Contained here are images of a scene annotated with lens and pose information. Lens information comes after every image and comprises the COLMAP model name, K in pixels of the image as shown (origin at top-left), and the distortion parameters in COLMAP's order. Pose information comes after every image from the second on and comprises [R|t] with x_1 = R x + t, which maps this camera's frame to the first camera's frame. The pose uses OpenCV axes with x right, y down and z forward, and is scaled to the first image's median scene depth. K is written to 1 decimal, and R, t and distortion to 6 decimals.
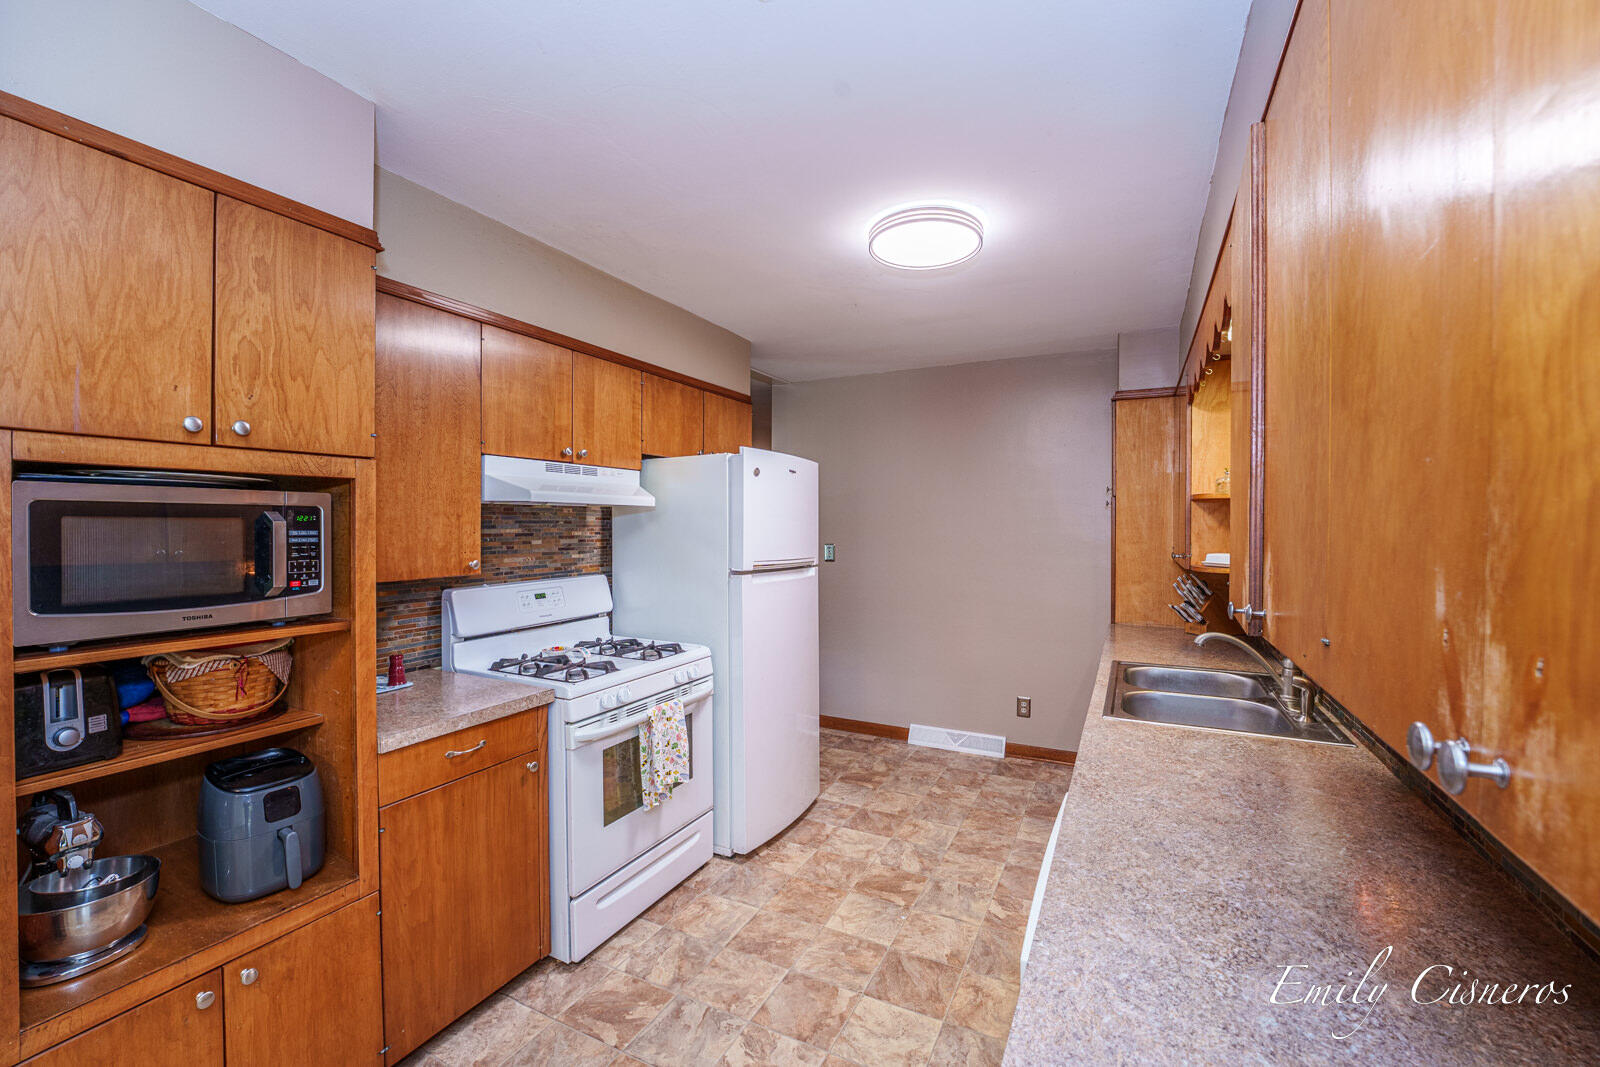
lens RADIAL K [[655.6, 0, 800.0], [0, 655.6, 533.5], [0, 0, 1]] dist [-0.023080, -0.000649]
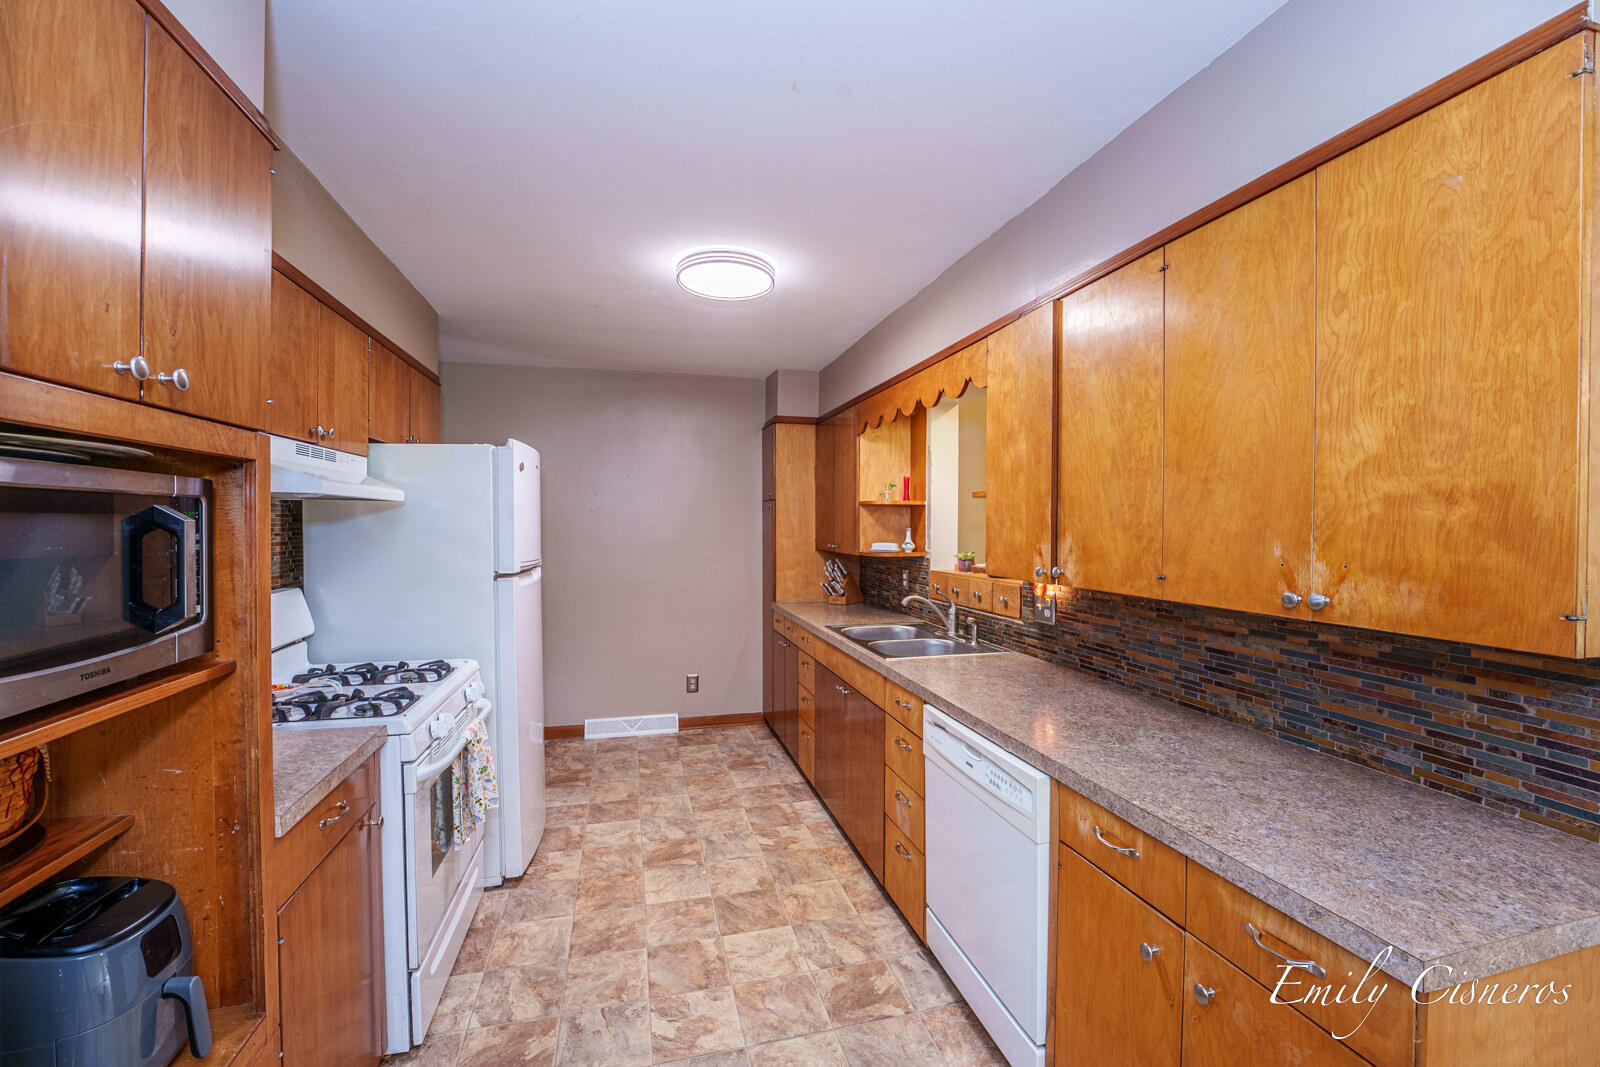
lens RADIAL K [[660.1, 0, 790.6], [0, 660.1, 535.5], [0, 0, 1]] dist [-0.019202, 0.000770]
pose [[0.754384, -0.013625, 0.656292, -0.437173], [0.009182, 0.999906, 0.010205, -0.002136], [-0.656369, -0.001673, 0.754438, 0.041368]]
